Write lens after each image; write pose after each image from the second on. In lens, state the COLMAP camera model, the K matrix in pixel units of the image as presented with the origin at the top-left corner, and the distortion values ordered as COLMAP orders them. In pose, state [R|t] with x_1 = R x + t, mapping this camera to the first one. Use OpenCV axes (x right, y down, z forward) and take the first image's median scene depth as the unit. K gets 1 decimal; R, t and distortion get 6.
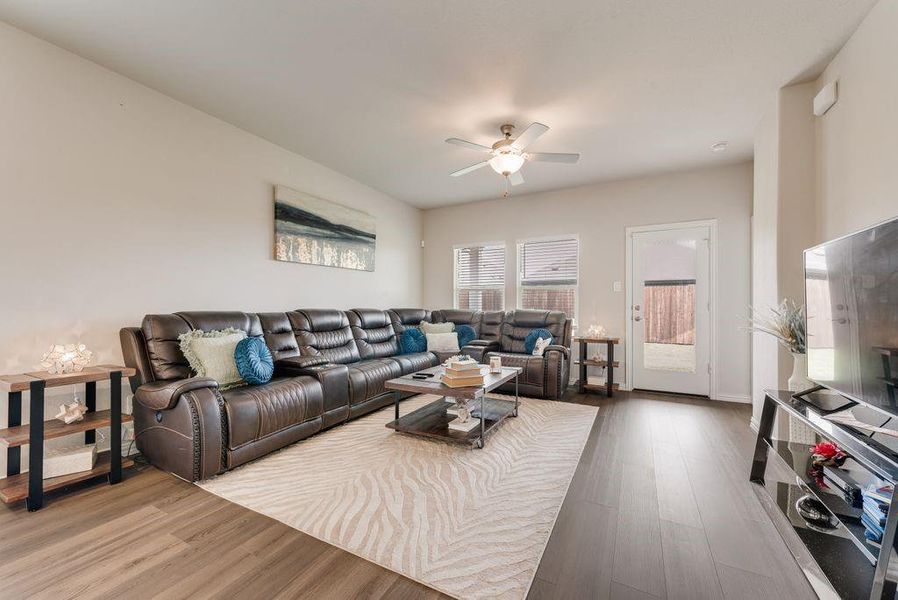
lens RADIAL K [[353.5, 0, 445.8], [0, 353.5, 307.9], [0, 0, 1]] dist [0.006547, -0.000609]
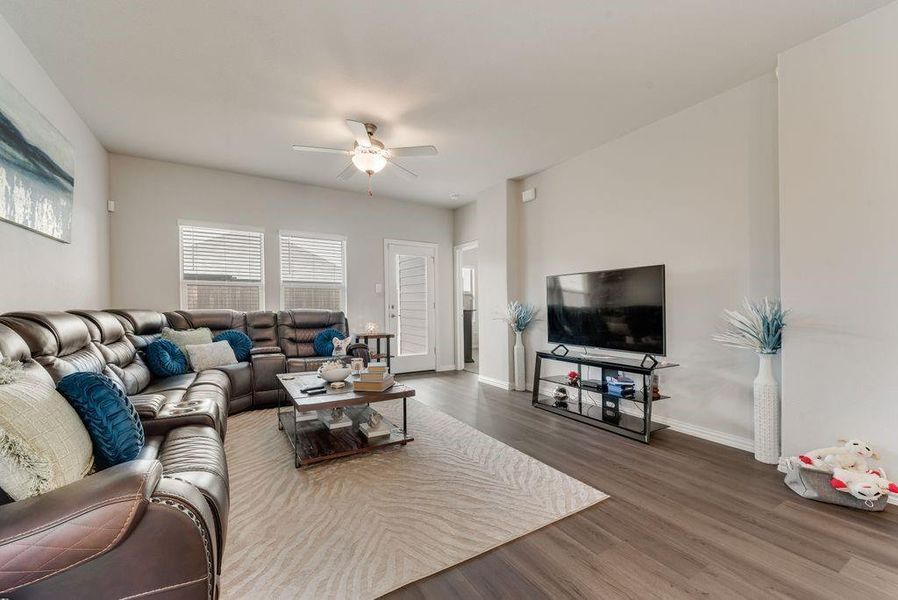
lens RADIAL K [[366.3, 0, 447.8], [0, 366.3, 308.9], [0, 0, 1]] dist [0.002798, -0.000384]
pose [[0.506268, -0.008463, 0.862335, -0.452386], [0.003364, 0.999964, 0.007839, -0.002511], [-0.862370, -0.001068, 0.506278, 0.213268]]
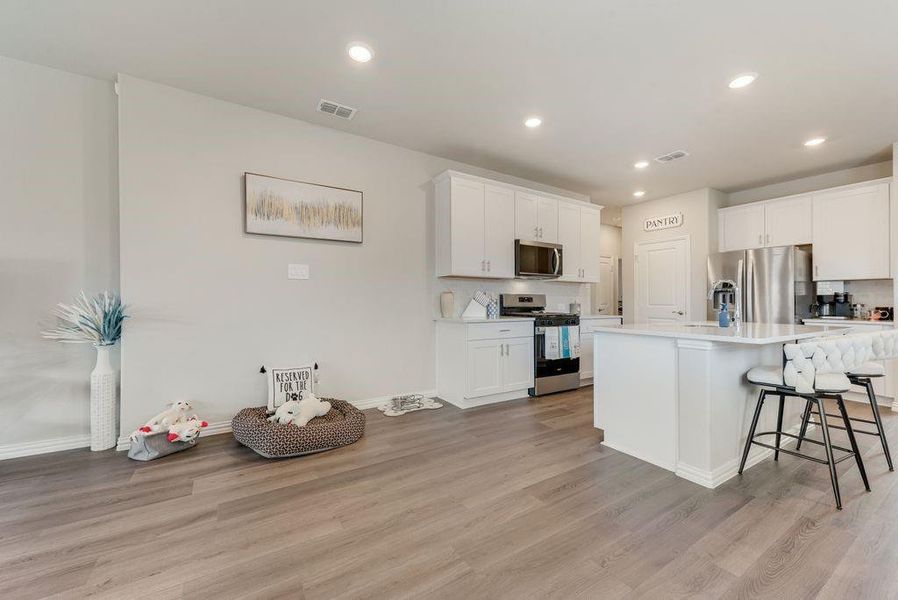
lens RADIAL K [[353.5, 0, 446.2], [0, 353.5, 303.8], [0, 0, 1]] dist [0.006547, -0.000609]
pose [[-0.867542, -0.009331, 0.497276, -0.479370], [-0.004201, 0.999926, 0.011432, -0.003118], [-0.497346, 0.007829, -0.867517, 0.297767]]
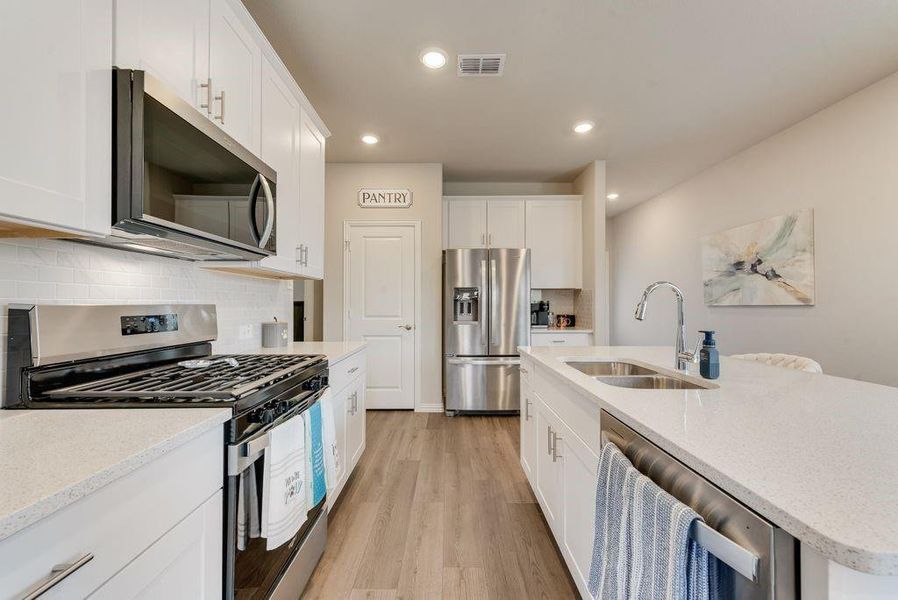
lens RADIAL K [[353.5, 0, 453.7], [0, 353.5, 299.0], [0, 0, 1]] dist [0.006547, -0.000609]
pose [[-0.875412, -0.004141, -0.483360, -0.247439], [0.000429, 0.999956, -0.009343, -0.023214], [0.483378, -0.008386, -0.875372, -0.324677]]
